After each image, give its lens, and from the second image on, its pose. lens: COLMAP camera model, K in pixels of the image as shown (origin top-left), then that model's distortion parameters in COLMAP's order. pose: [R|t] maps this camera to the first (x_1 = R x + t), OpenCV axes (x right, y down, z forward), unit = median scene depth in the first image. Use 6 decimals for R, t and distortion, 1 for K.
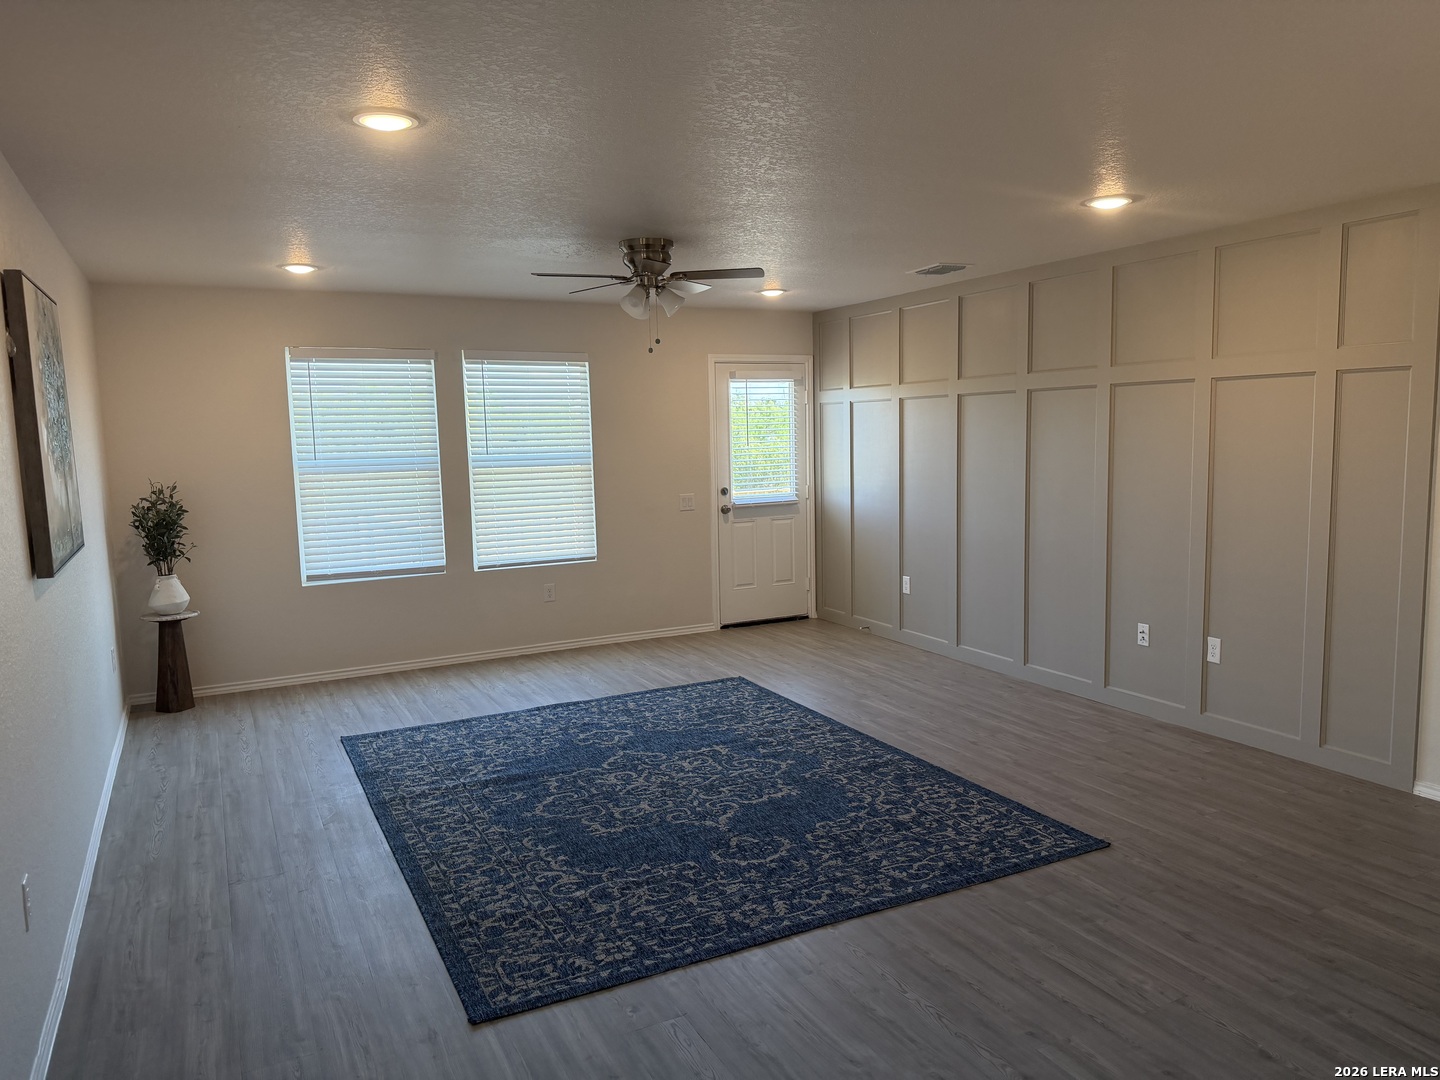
lens RADIAL K [[1002.7, 0, 724.5], [0, 1002.7, 538.5], [0, 0, 1]] dist [0.100924, -0.150074]
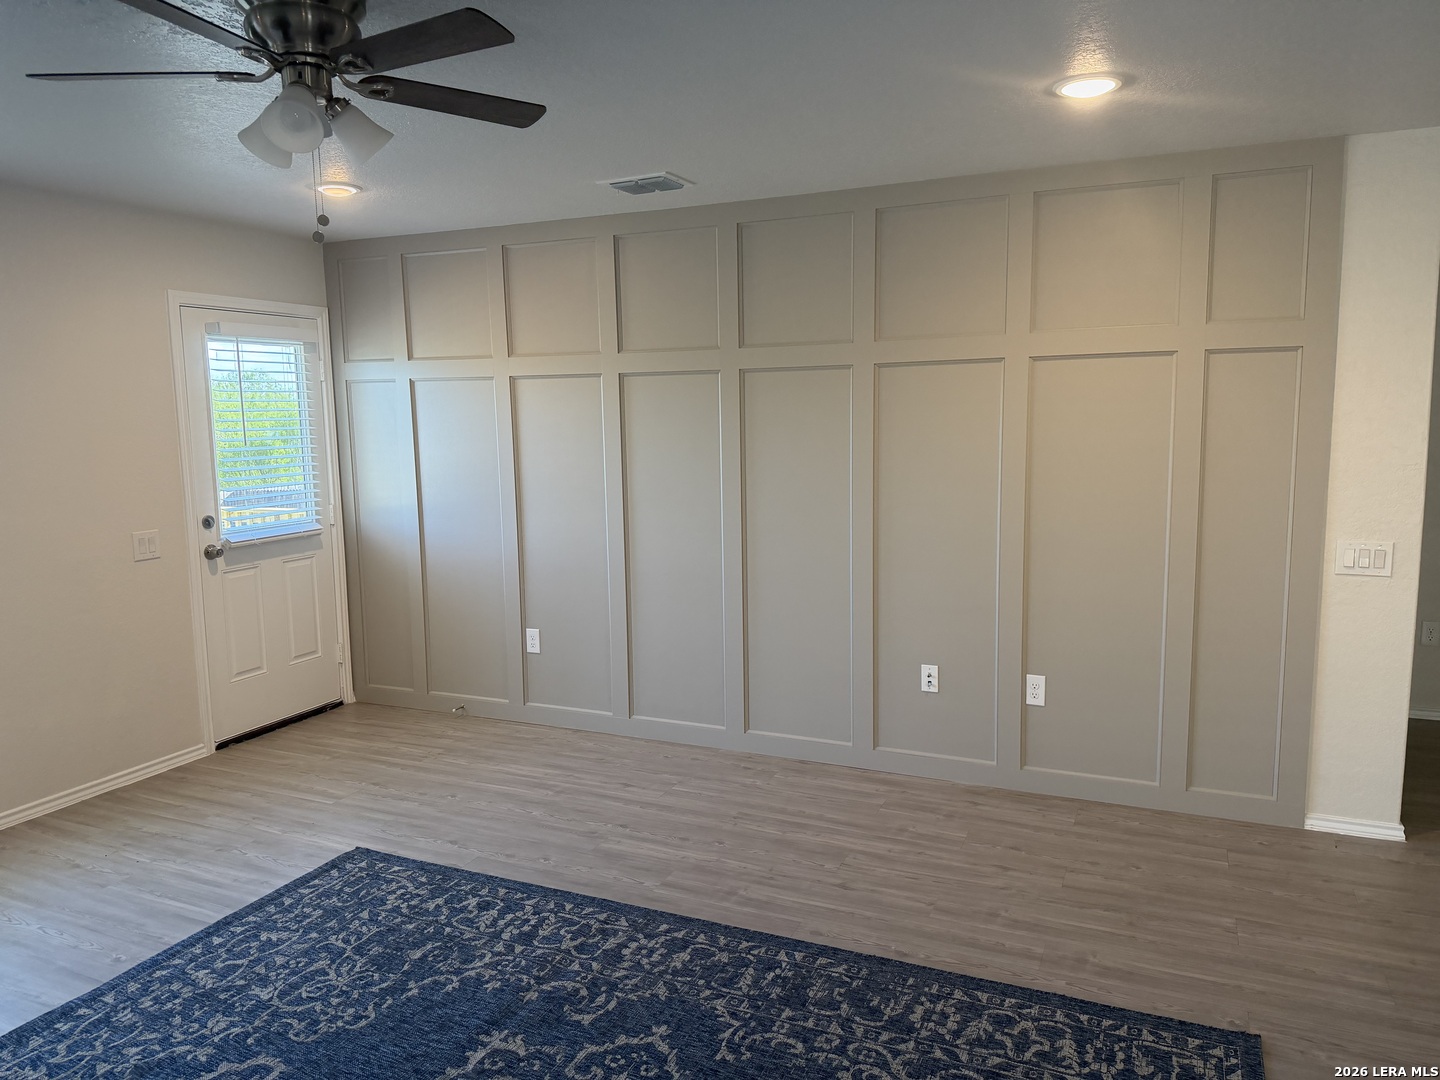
lens RADIAL K [[1002.7, 0, 724.5], [0, 1002.7, 538.5], [0, 0, 1]] dist [0.100924, -0.150074]
pose [[0.778200, -0.069033, 0.624210, -0.200652], [0.066680, 0.997404, 0.027177, -0.047471], [-0.624466, 0.020473, 0.780784, 0.474126]]
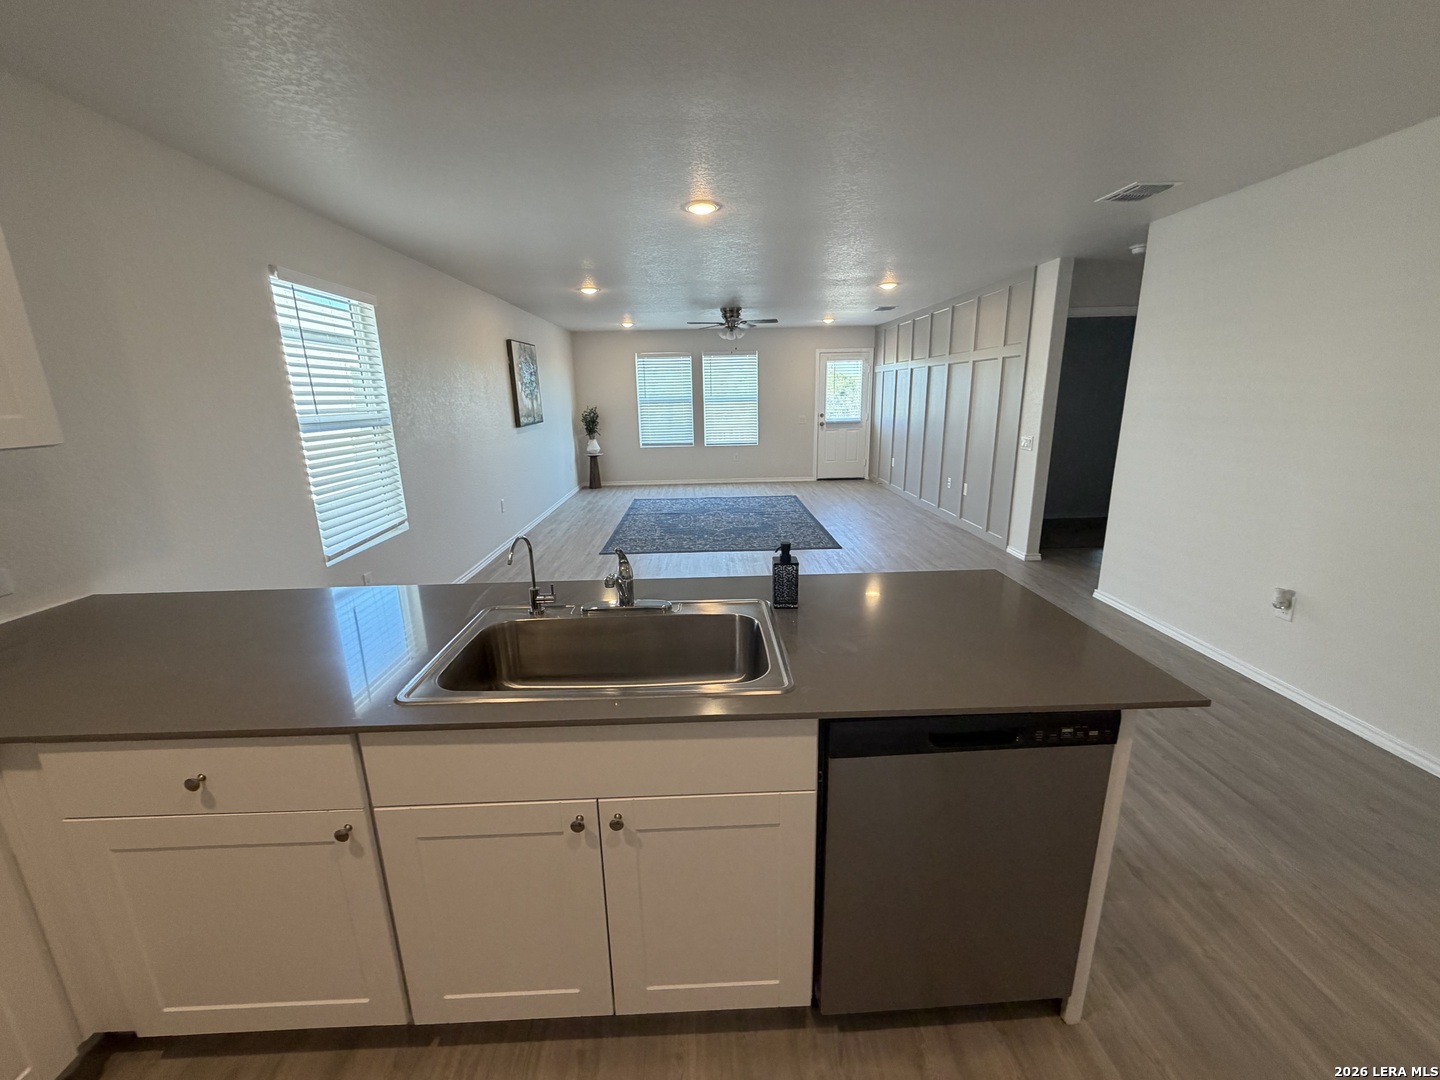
lens RADIAL K [[576.5, 0, 717.1], [0, 576.5, 537.0], [0, 0, 1]] dist [-0.003736, 0.000945]
pose [[0.900801, 0.111117, -0.419774, 0.487957], [-0.048827, 0.986494, 0.156353, 0.039038], [0.431478, -0.120347, 0.894060, -0.319037]]
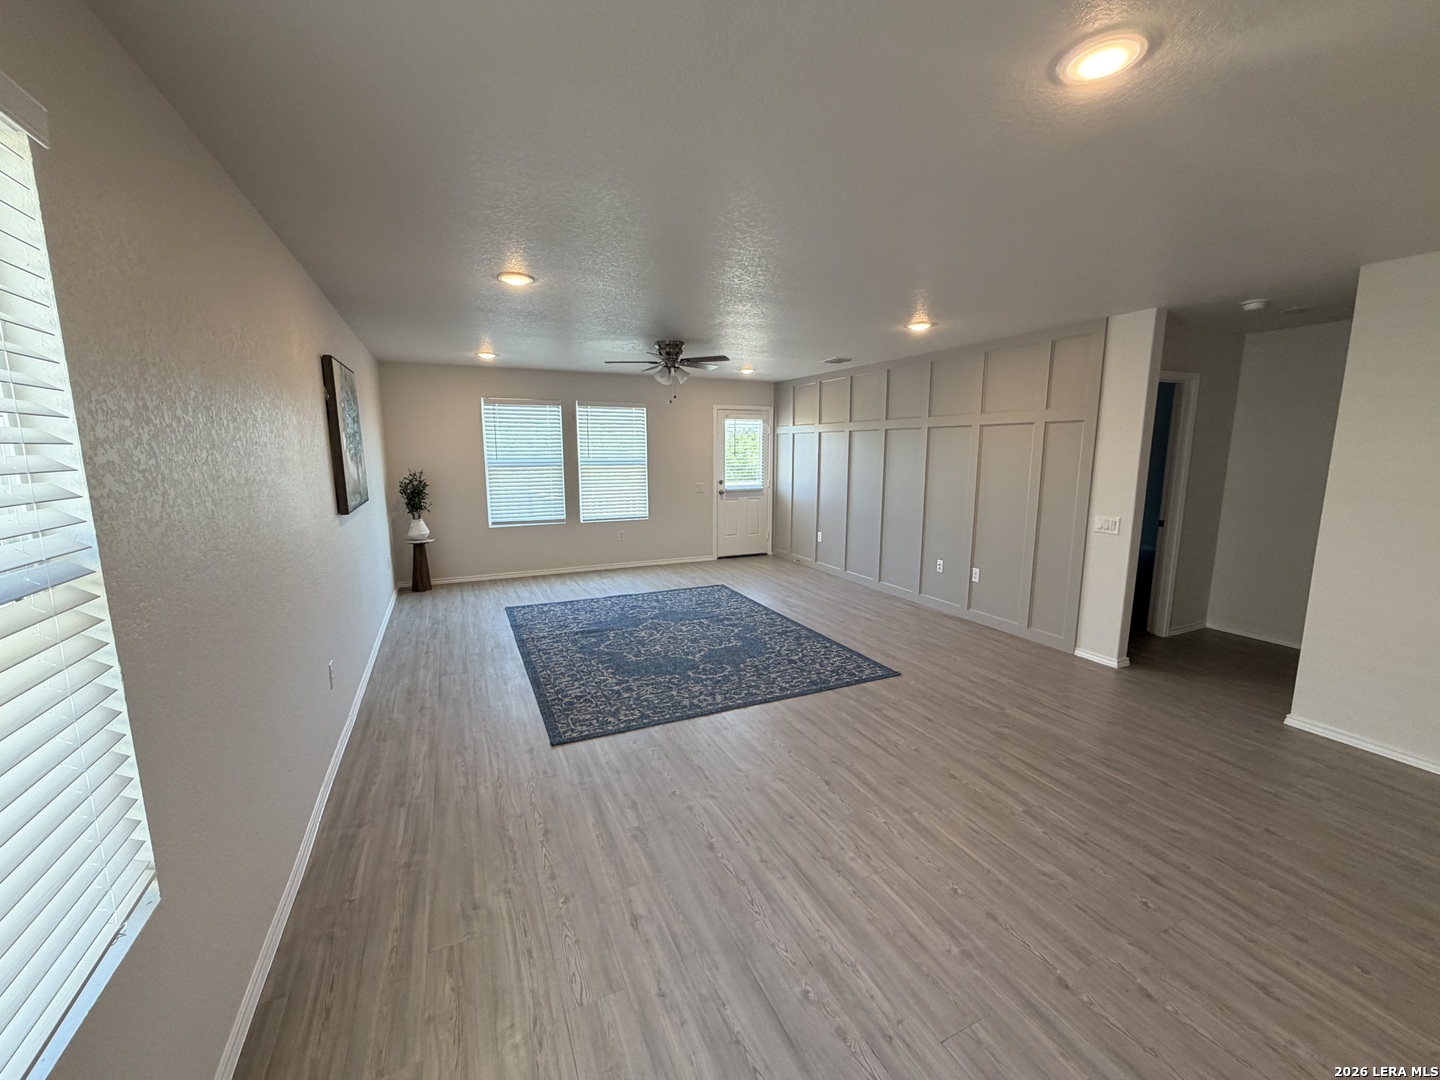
lens RADIAL K [[576.5, 0, 717.1], [0, 576.5, 537.0], [0, 0, 1]] dist [-0.003736, 0.000945]
pose [[0.998761, 0.028751, -0.040614, 0.052926], [-0.026960, 0.998669, 0.043975, 0.007659], [0.041825, -0.042826, 0.998207, -0.042638]]
